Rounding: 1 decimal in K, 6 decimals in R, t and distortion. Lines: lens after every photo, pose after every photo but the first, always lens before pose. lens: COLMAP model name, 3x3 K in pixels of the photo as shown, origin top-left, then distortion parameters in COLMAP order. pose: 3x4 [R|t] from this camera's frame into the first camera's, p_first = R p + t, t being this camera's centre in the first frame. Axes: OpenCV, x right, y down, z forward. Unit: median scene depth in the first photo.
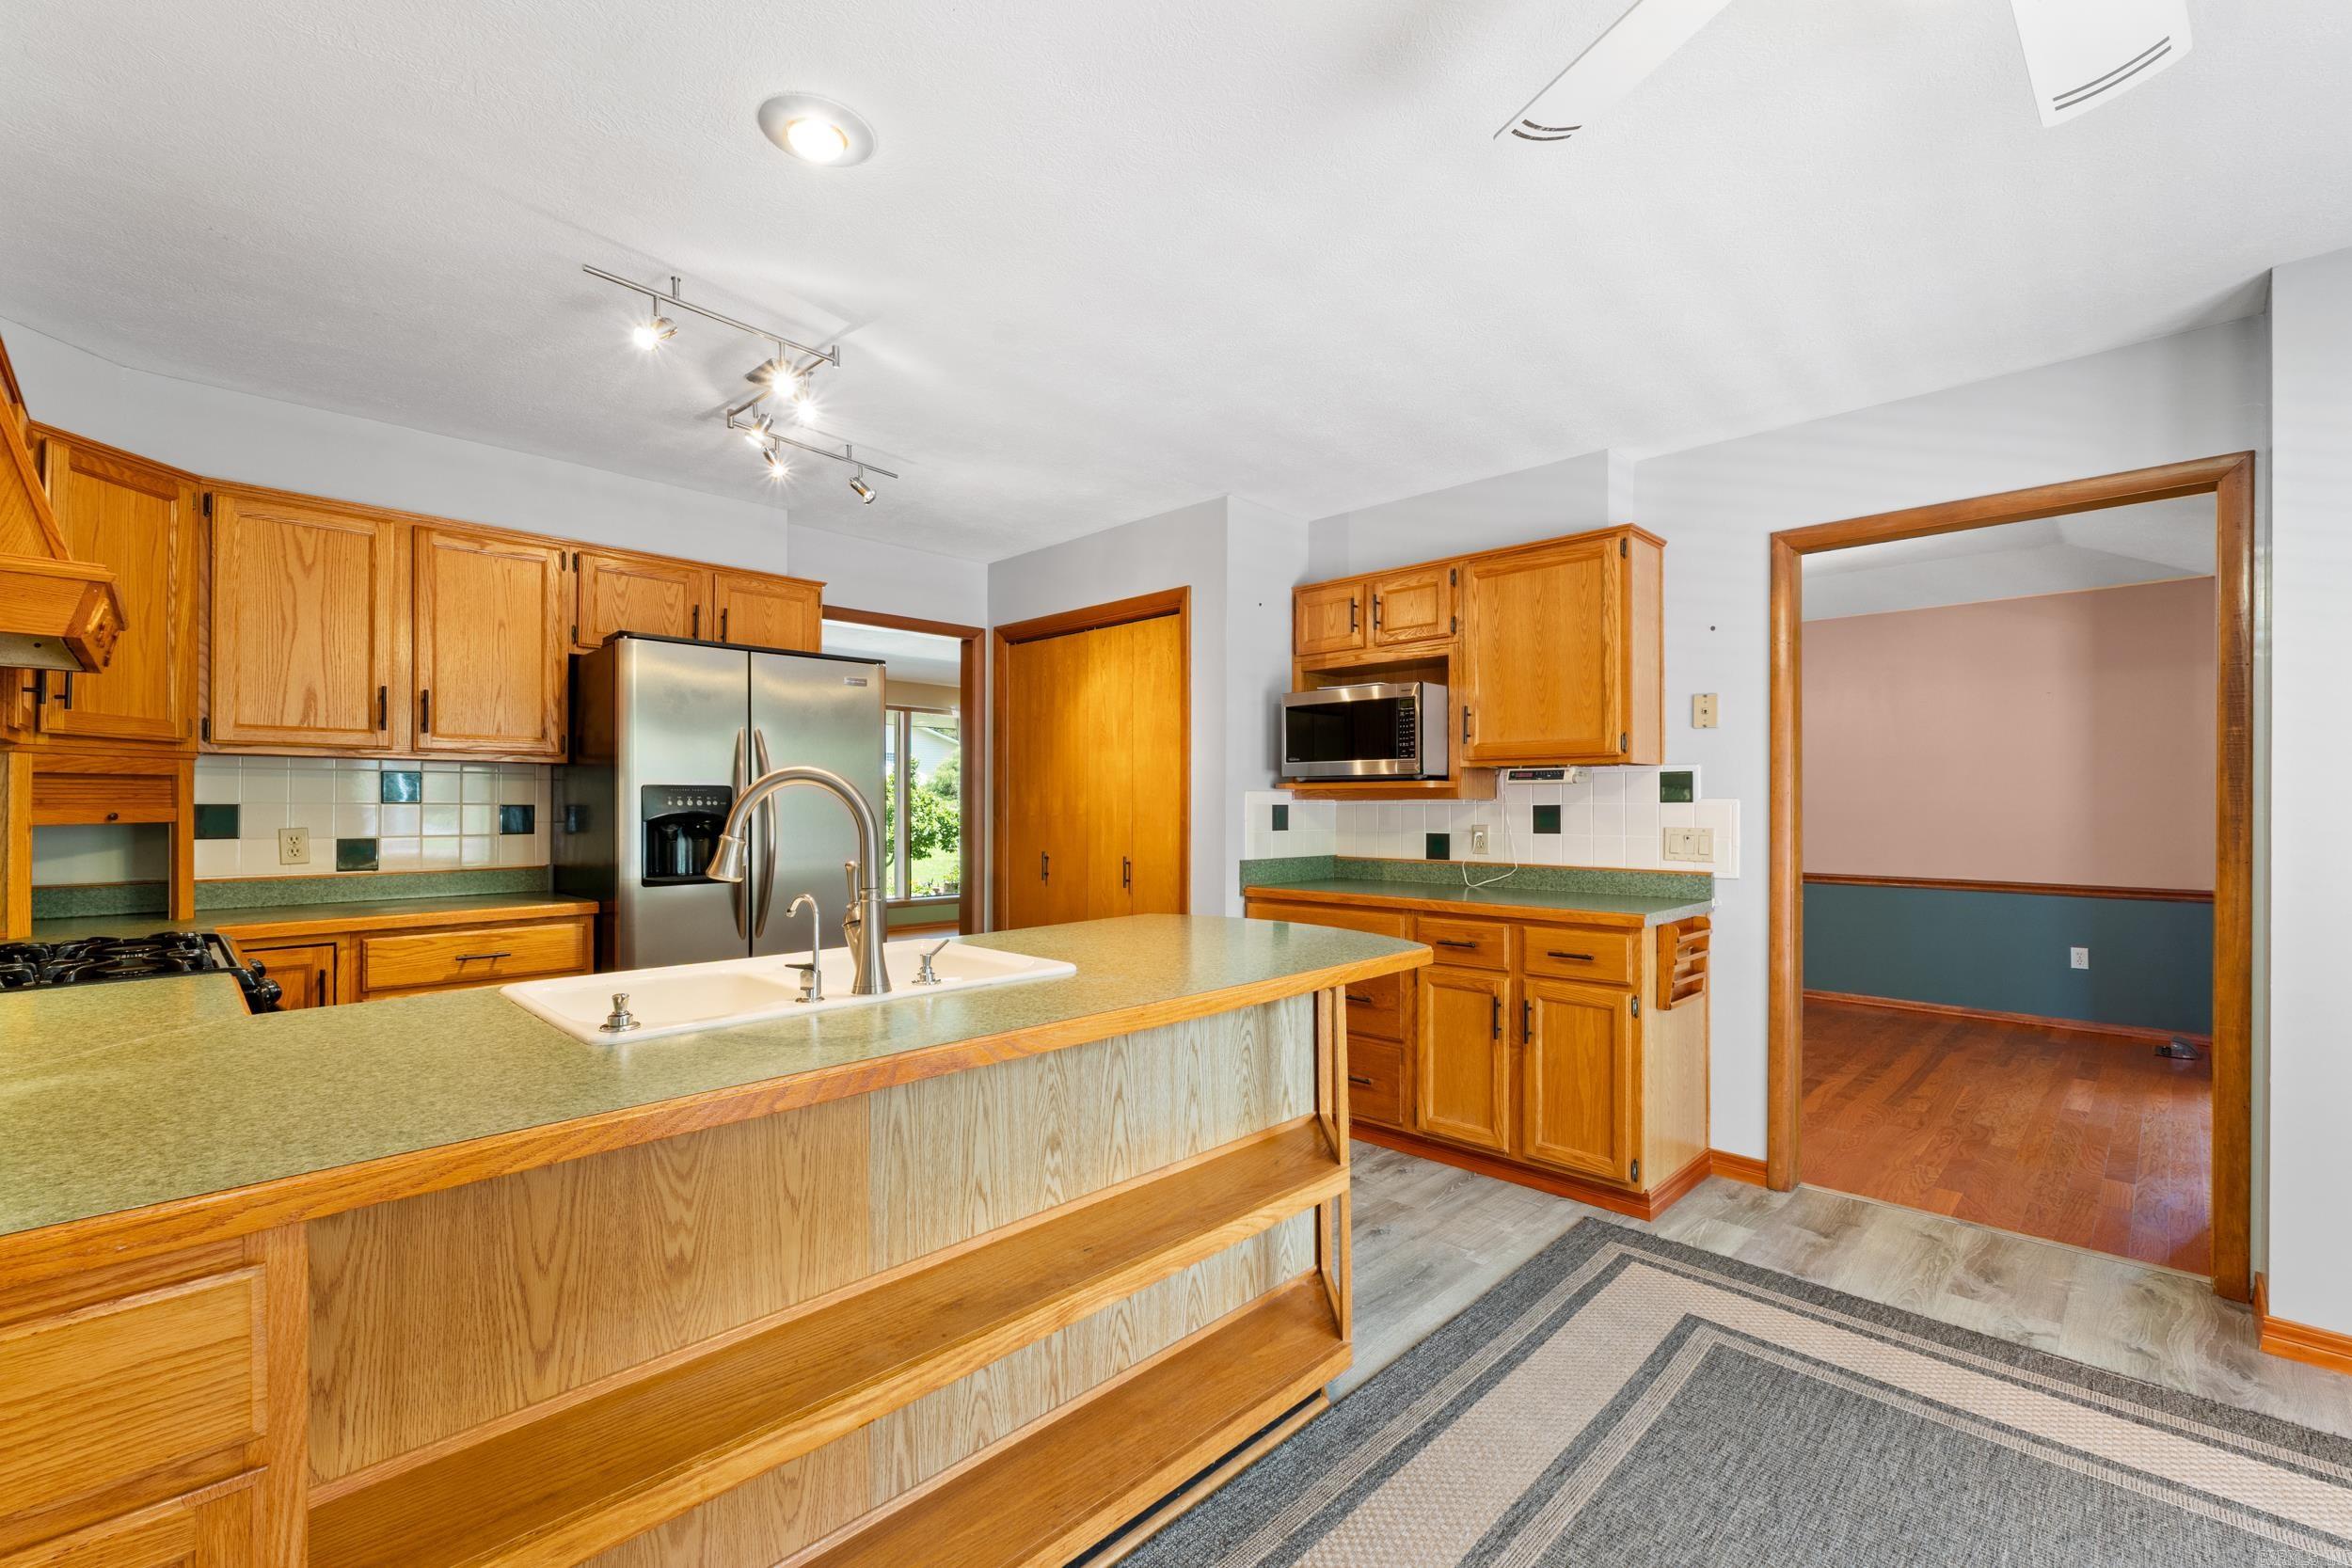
lens RADIAL K [[991.5, 0, 1177.3], [0, 991.5, 783.1], [0, 0, 1]] dist [0.001643, 0.000081]
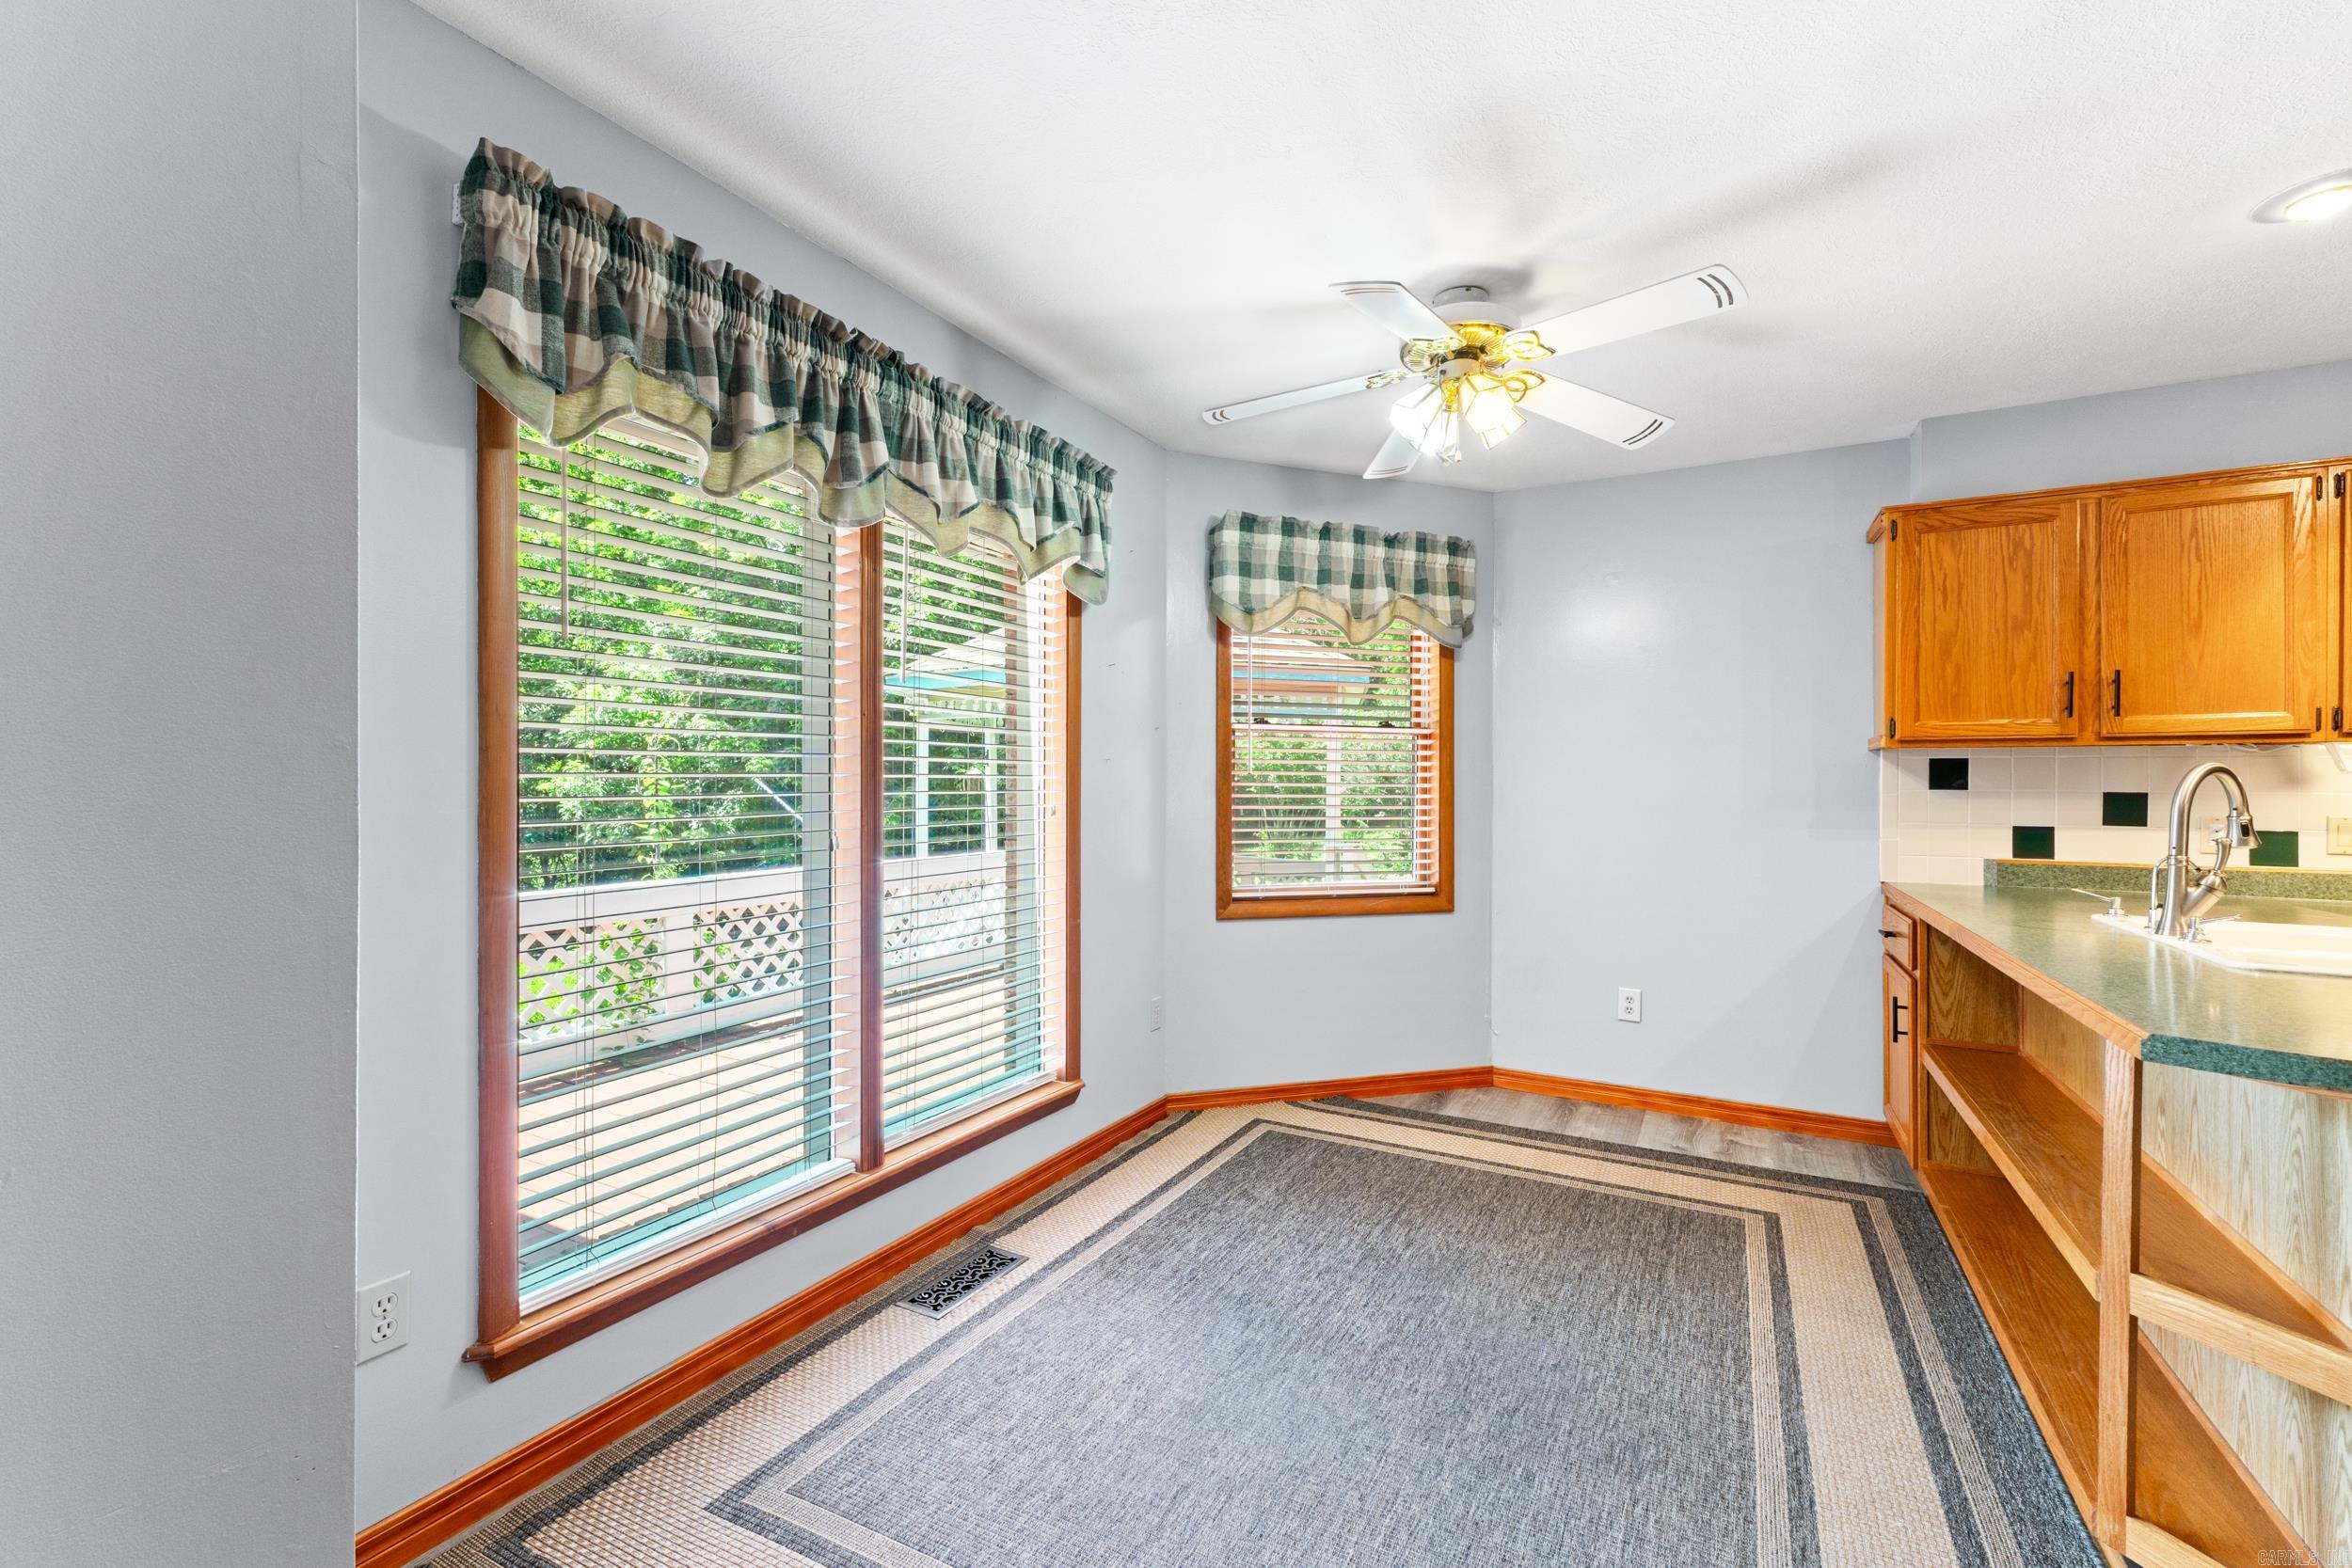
lens RADIAL K [[991.5, 0, 1177.3], [0, 991.5, 783.1], [0, 0, 1]] dist [0.001643, 0.000081]
pose [[-0.964229, -0.003213, -0.265053, 0.947148], [-0.001493, 0.999977, -0.006688, 0.026488], [0.265068, -0.006053, -0.964211, 1.409633]]
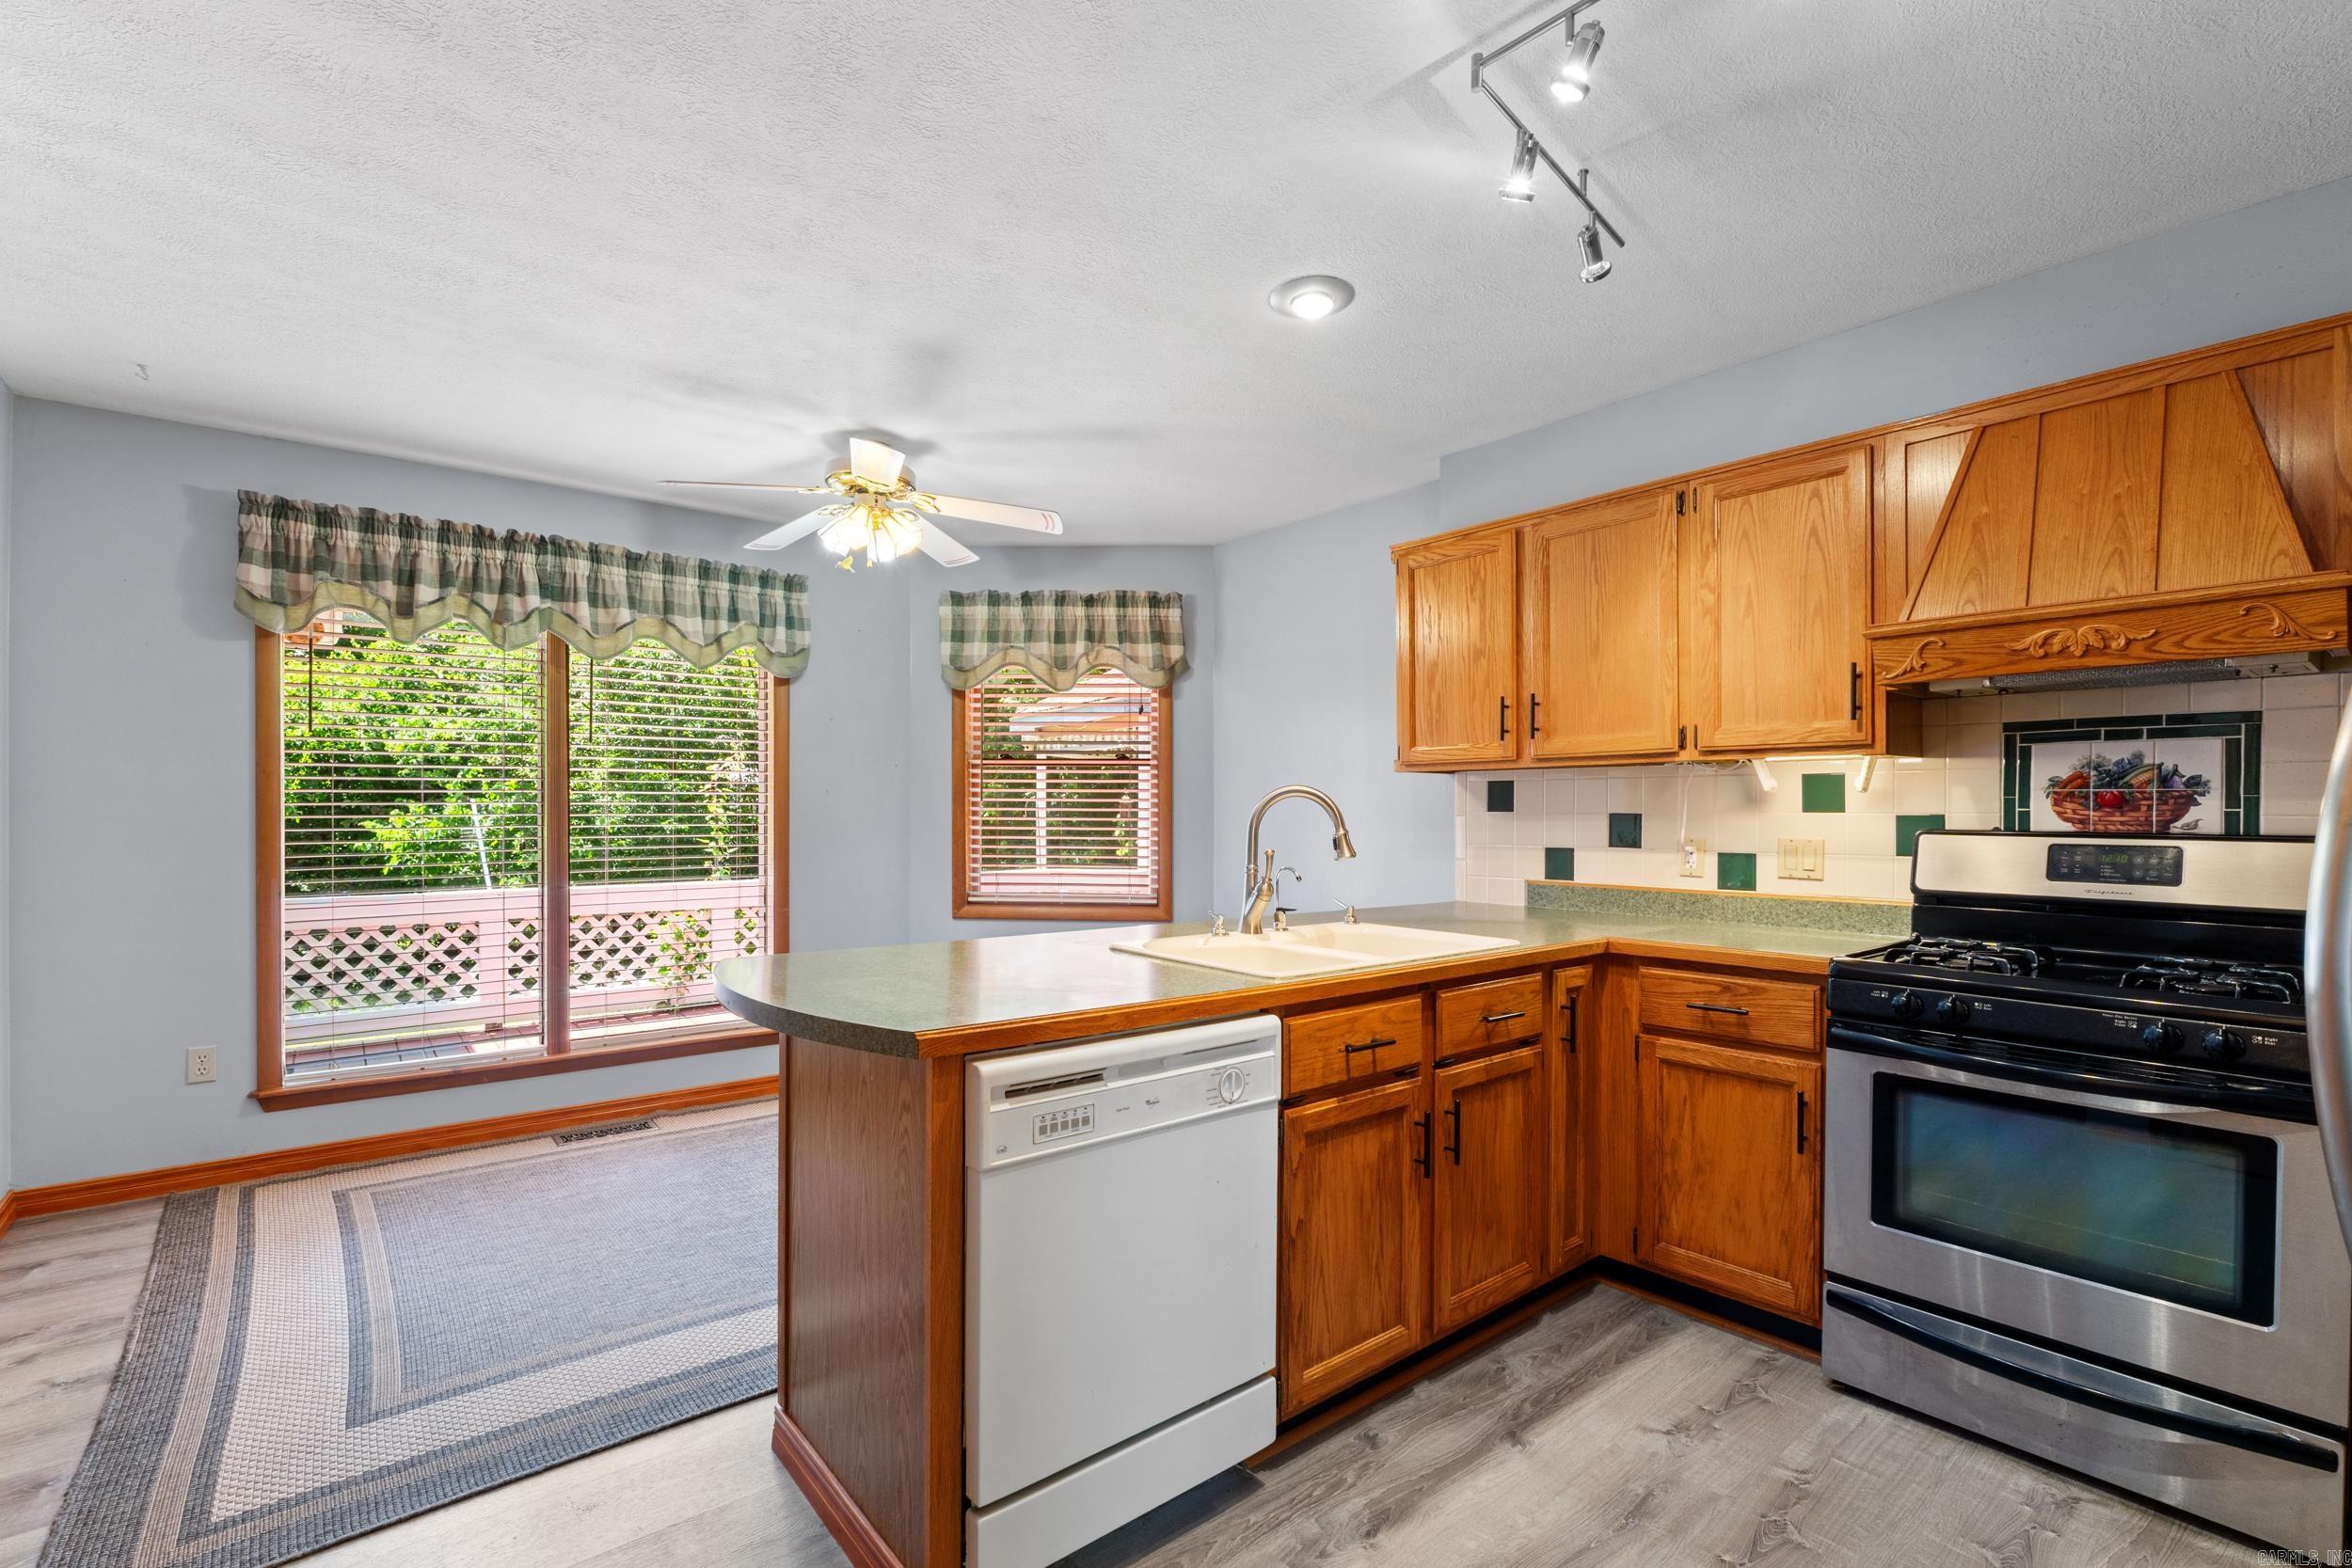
lens RADIAL K [[1031.8, 0, 1184.4], [0, 1031.8, 811.4], [0, 0, 1]] dist [-0.014524, -0.000097]
pose [[-0.994145, -0.000347, 0.108053, -0.279552], [-0.001092, 0.999976, -0.006839, 0.036052], [-0.108048, -0.006917, -0.994122, 1.909181]]
